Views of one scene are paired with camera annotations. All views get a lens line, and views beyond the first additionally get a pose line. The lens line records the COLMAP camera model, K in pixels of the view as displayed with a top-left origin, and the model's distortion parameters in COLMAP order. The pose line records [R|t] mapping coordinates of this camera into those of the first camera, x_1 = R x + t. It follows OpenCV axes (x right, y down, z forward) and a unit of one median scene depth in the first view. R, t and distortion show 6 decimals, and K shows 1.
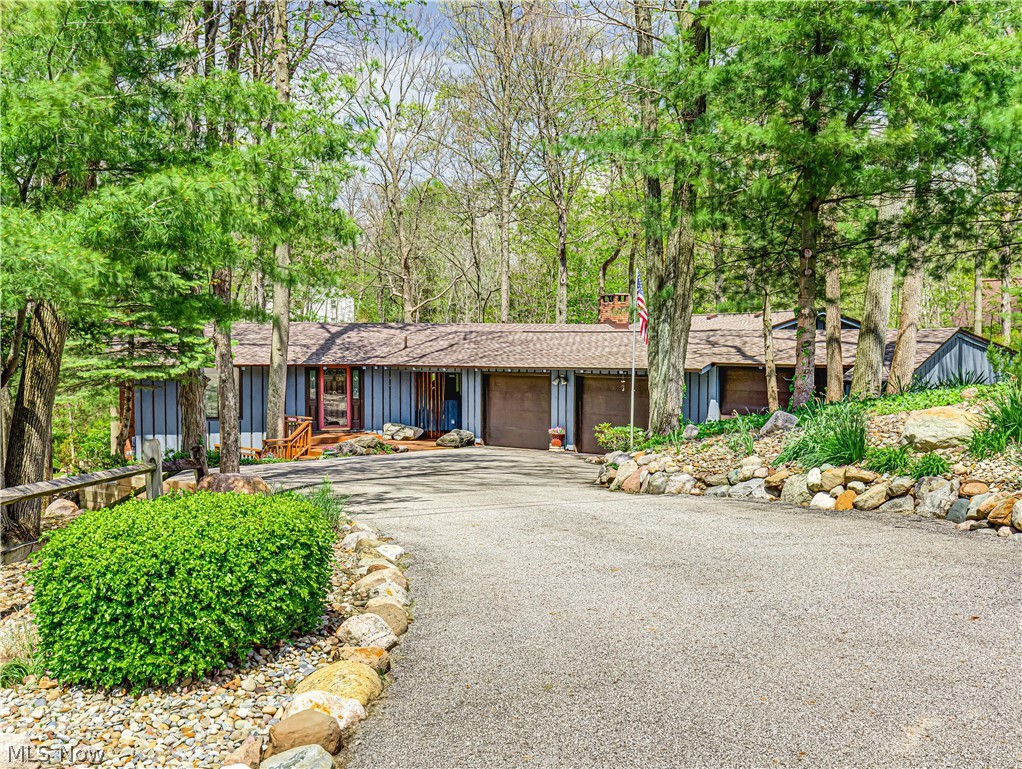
lens RADIAL K [[1778.3, 0, 511.0], [0, 1778.3, 384.5], [0, 0, 1]] dist [0.001623, -0.000063]
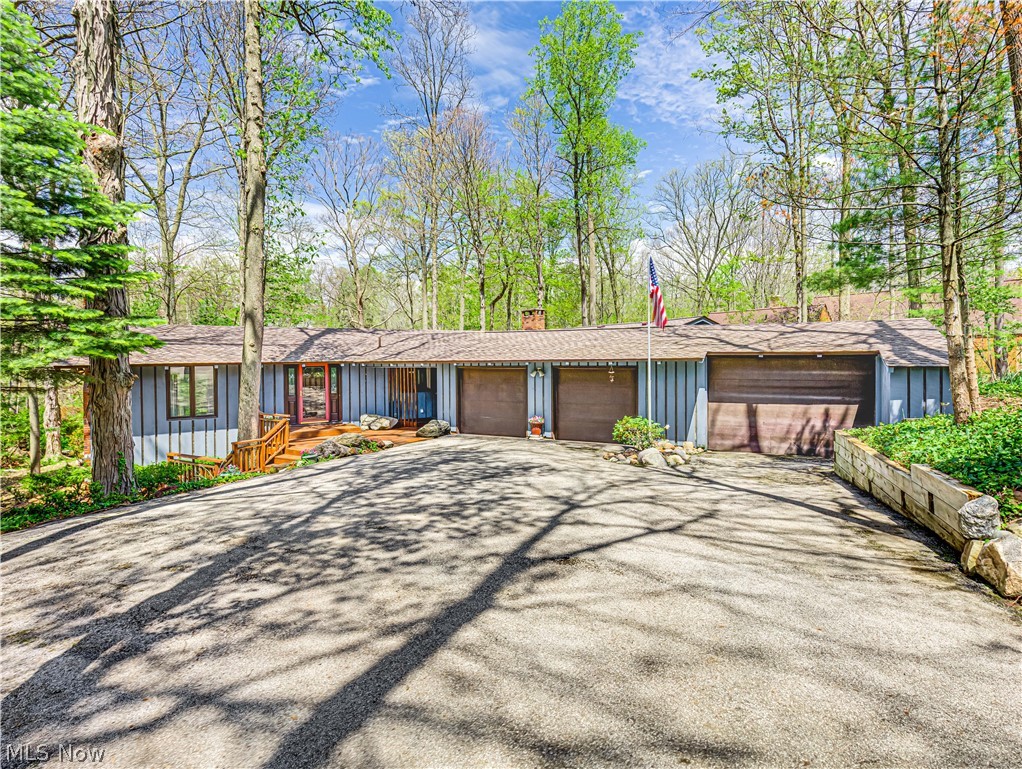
lens RADIAL K [[729.6, 0, 588.1], [0, 729.6, 353.5], [0, 0, 1]] dist [-0.000109, -0.001581]
pose [[0.965115, -0.011159, 0.261590, -0.055293], [0.019568, 0.999371, -0.029565, -0.000179], [-0.261096, 0.033653, 0.964726, 0.542023]]
